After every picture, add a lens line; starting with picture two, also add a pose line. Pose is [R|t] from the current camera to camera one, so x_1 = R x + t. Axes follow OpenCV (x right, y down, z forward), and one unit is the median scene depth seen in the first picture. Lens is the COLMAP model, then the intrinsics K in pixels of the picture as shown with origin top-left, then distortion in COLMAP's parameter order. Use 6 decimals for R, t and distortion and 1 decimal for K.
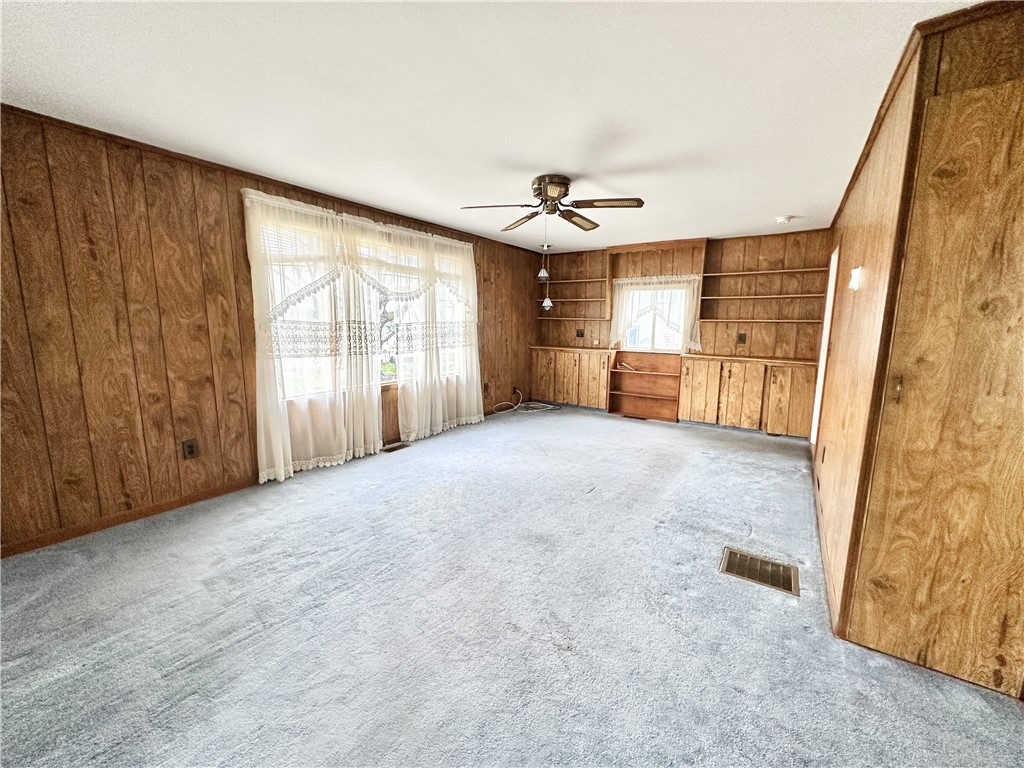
lens RADIAL K [[407.1, 0, 510.3], [0, 407.1, 384.2], [0, 0, 1]] dist [-0.004451, 0.000403]
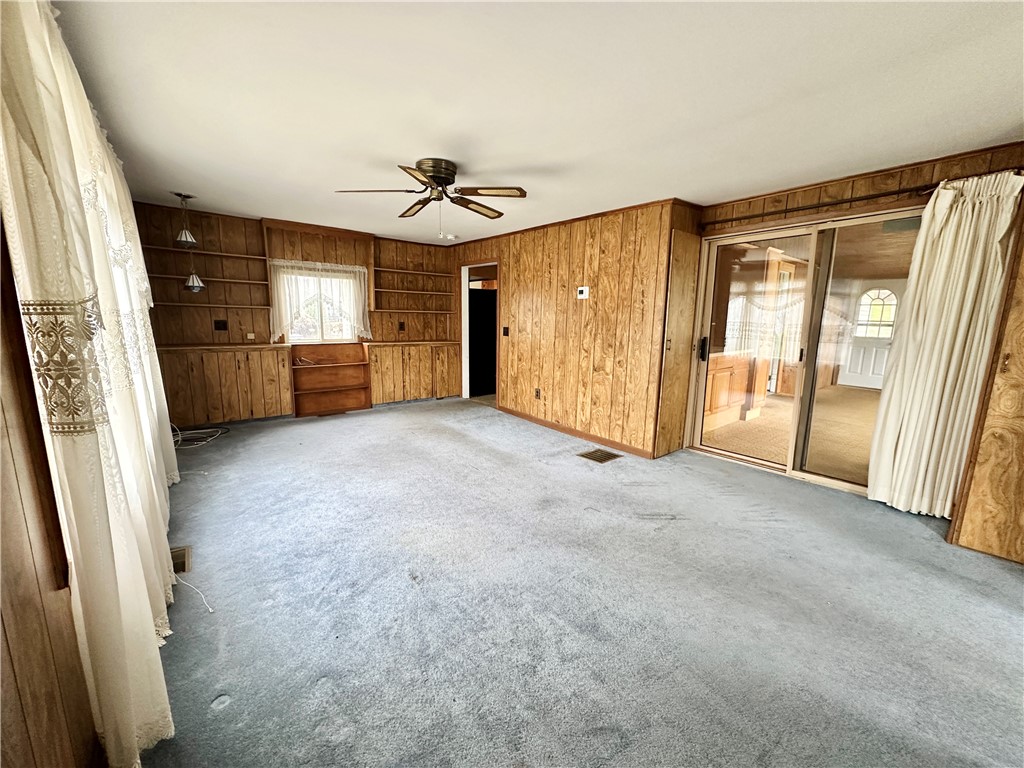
lens RADIAL K [[407.1, 0, 509.0], [0, 407.1, 387.2], [0, 0, 1]] dist [-0.004451, 0.000403]
pose [[0.281846, -0.168408, 0.944564, -0.524197], [0.129032, 0.982185, 0.136614, -0.062283], [-0.950744, 0.083375, 0.298555, 0.378176]]
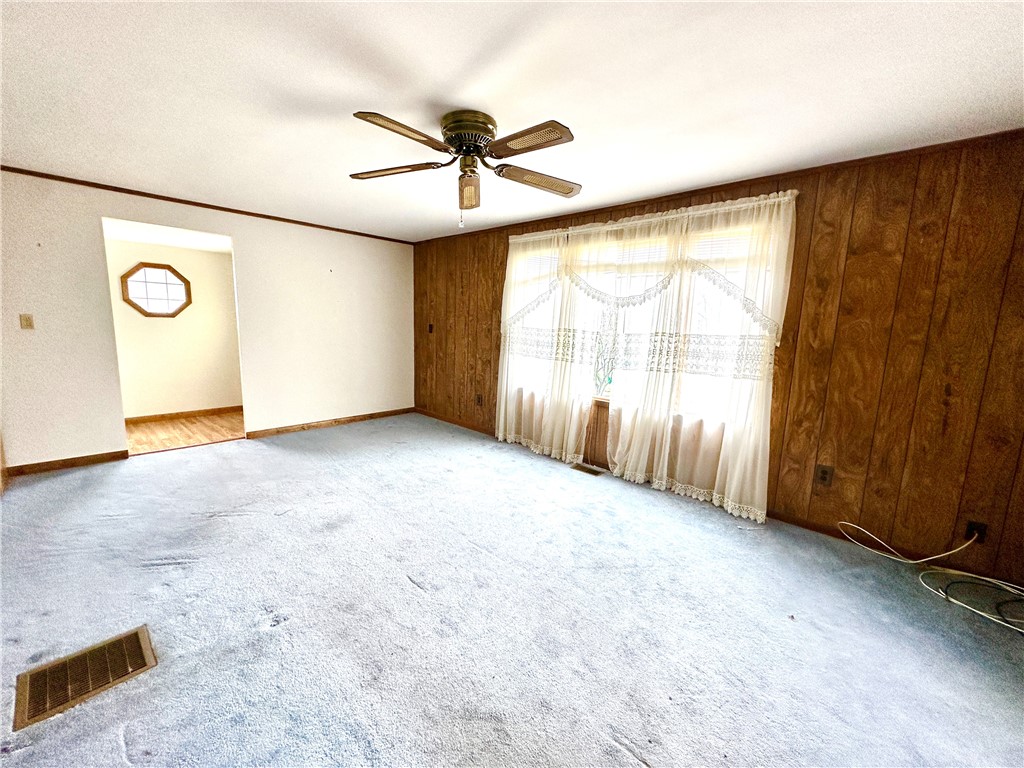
lens RADIAL K [[407.1, 0, 514.1], [0, 407.1, 383.9], [0, 0, 1]] dist [-0.004451, 0.000403]
pose [[-0.131428, 0.133689, -0.982270, 0.520508], [-0.184268, 0.970302, 0.156715, -0.120781], [0.974049, 0.201598, -0.102890, 0.774811]]
